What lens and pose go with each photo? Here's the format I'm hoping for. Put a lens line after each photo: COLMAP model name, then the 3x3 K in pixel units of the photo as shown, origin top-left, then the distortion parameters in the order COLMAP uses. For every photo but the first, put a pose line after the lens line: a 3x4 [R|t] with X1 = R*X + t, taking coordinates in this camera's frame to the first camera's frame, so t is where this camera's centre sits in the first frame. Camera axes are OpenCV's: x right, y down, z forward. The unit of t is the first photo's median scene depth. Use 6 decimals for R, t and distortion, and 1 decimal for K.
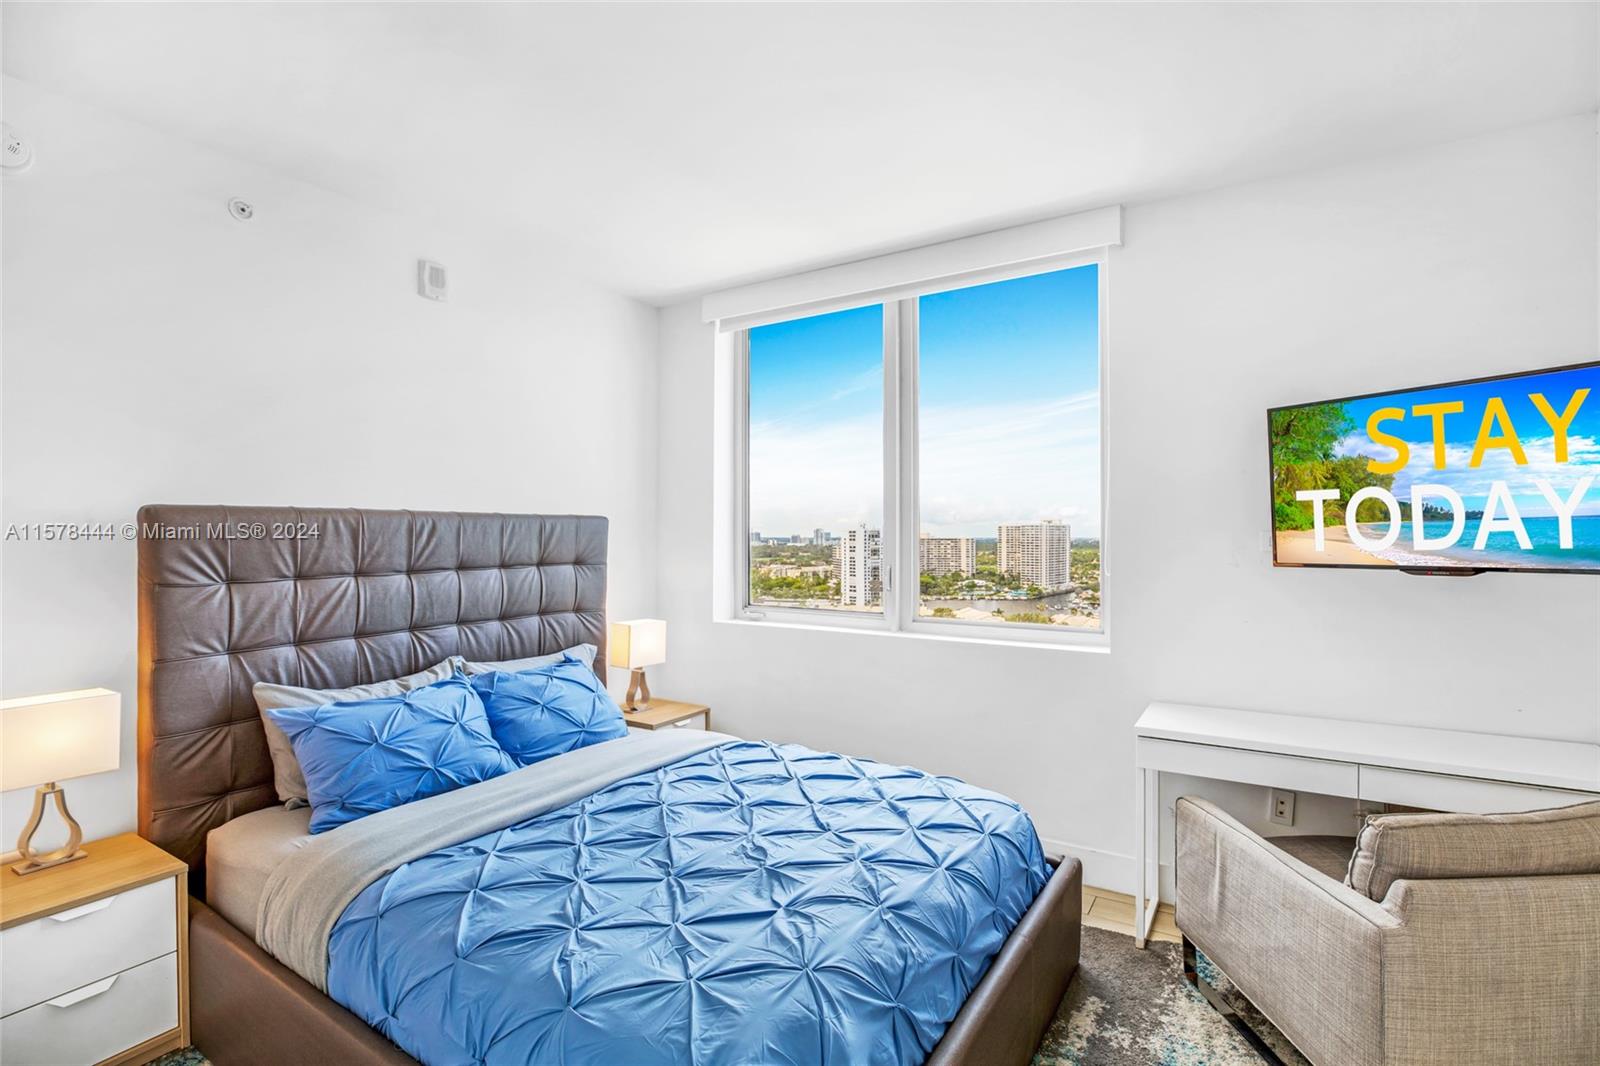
lens RADIAL K [[733.5, 0, 801.1], [0, 733.5, 524.9], [0, 0, 1]] dist [-0.043187, 0.010850]
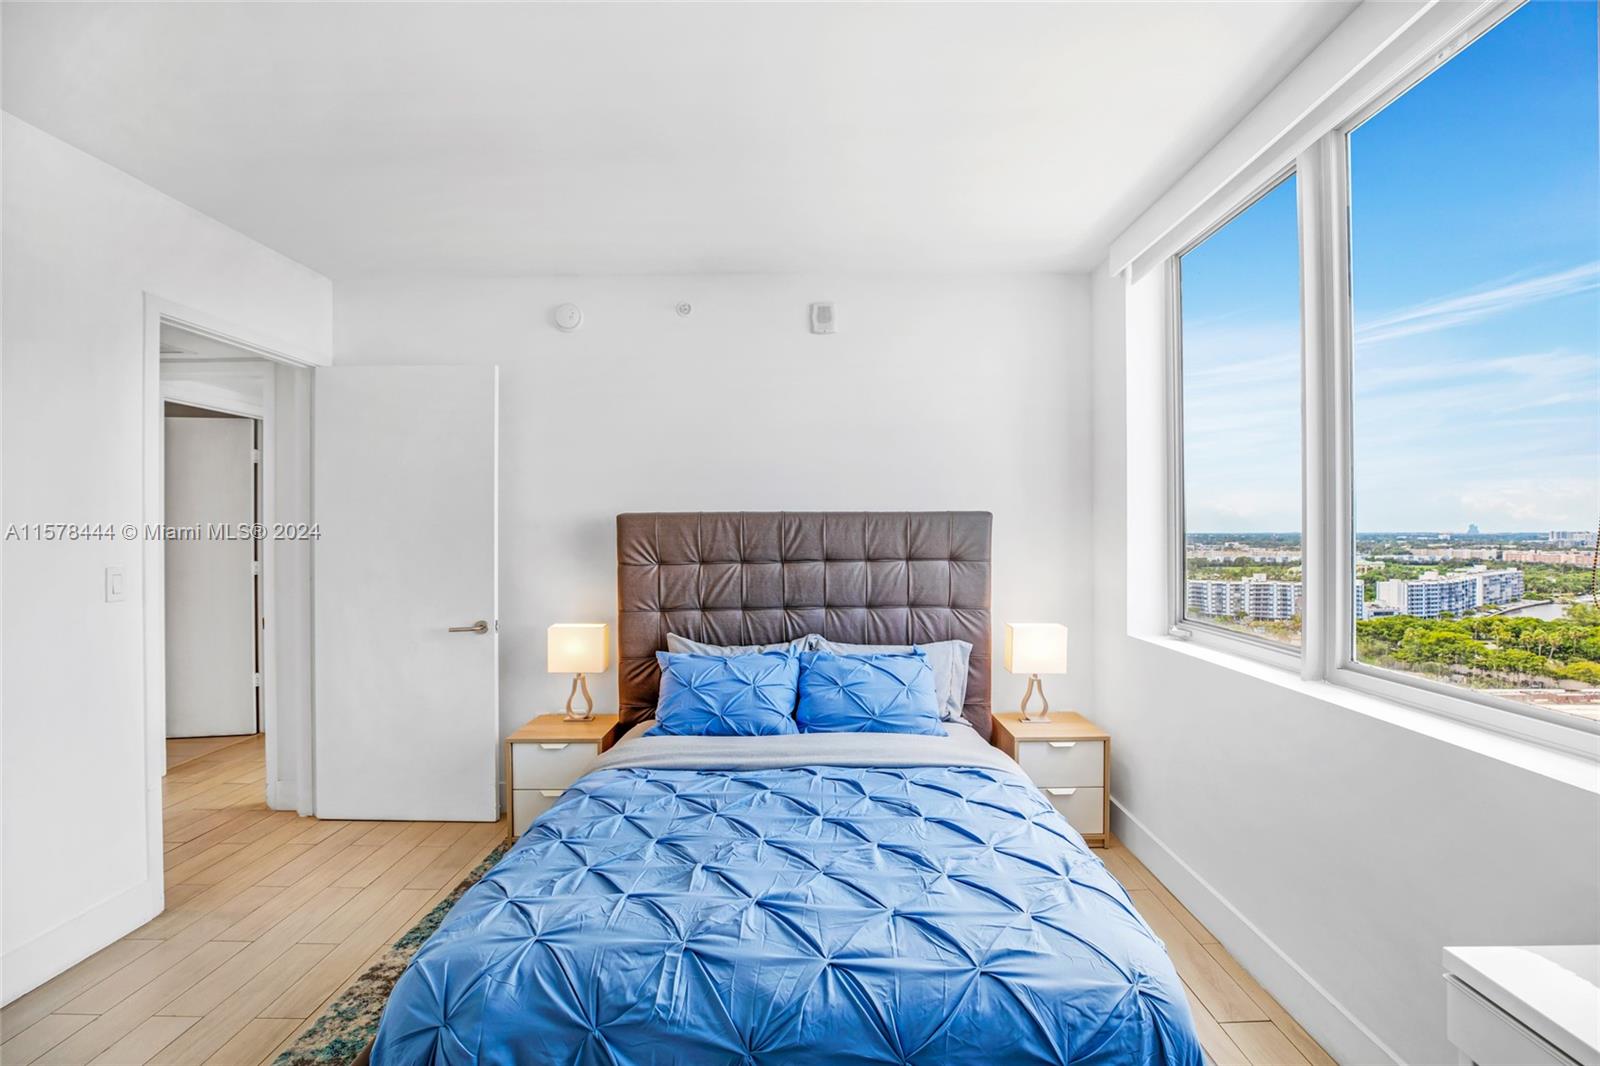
lens RADIAL K [[733.5, 0, 835.3], [0, 733.5, 534.5], [0, 0, 1]] dist [-0.043187, 0.010850]
pose [[0.536402, -0.000719, -0.843962, 0.577025], [0.015597, 0.999837, 0.009061, 0.008783], [0.843819, -0.018024, 0.536326, 0.409768]]
